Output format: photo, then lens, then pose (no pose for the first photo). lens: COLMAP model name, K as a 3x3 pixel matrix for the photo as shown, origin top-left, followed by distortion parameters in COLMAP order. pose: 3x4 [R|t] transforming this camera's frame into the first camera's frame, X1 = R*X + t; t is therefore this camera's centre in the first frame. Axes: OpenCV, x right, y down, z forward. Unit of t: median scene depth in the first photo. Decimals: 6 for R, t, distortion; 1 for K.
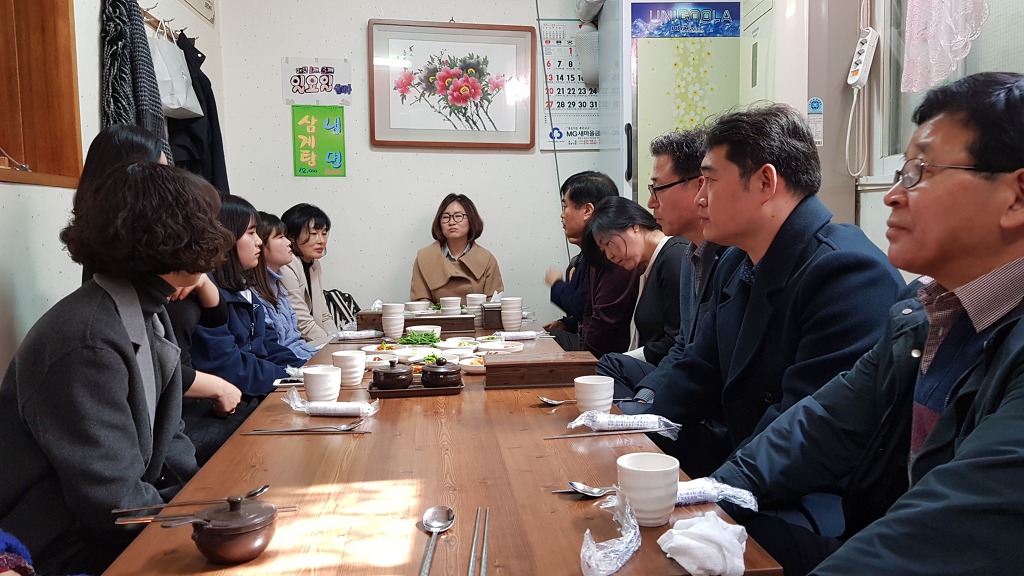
lens RADIAL K [[803.9, 0, 512.5], [0, 803.9, 290.4], [0, 0, 1]] dist [0.022231, -0.047720]
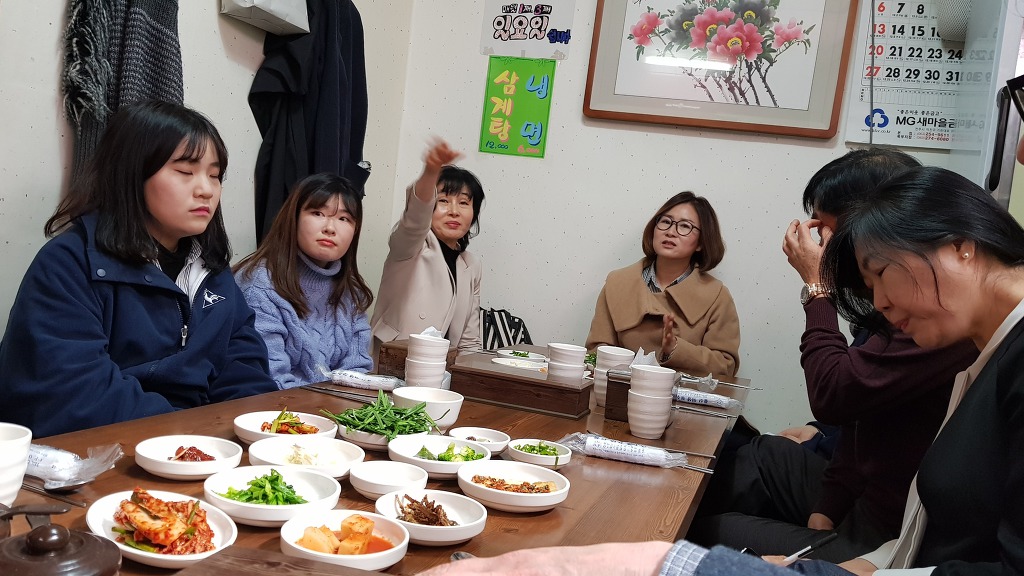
lens RADIAL K [[803.9, 0, 497.6], [0, 803.9, 303.7], [0, 0, 1]] dist [0.022231, -0.047720]
pose [[0.901293, 0.149984, -0.406419, 0.067058], [-0.161210, 0.986897, 0.006697, -0.010411], [0.402099, 0.059483, 0.913662, 0.333070]]
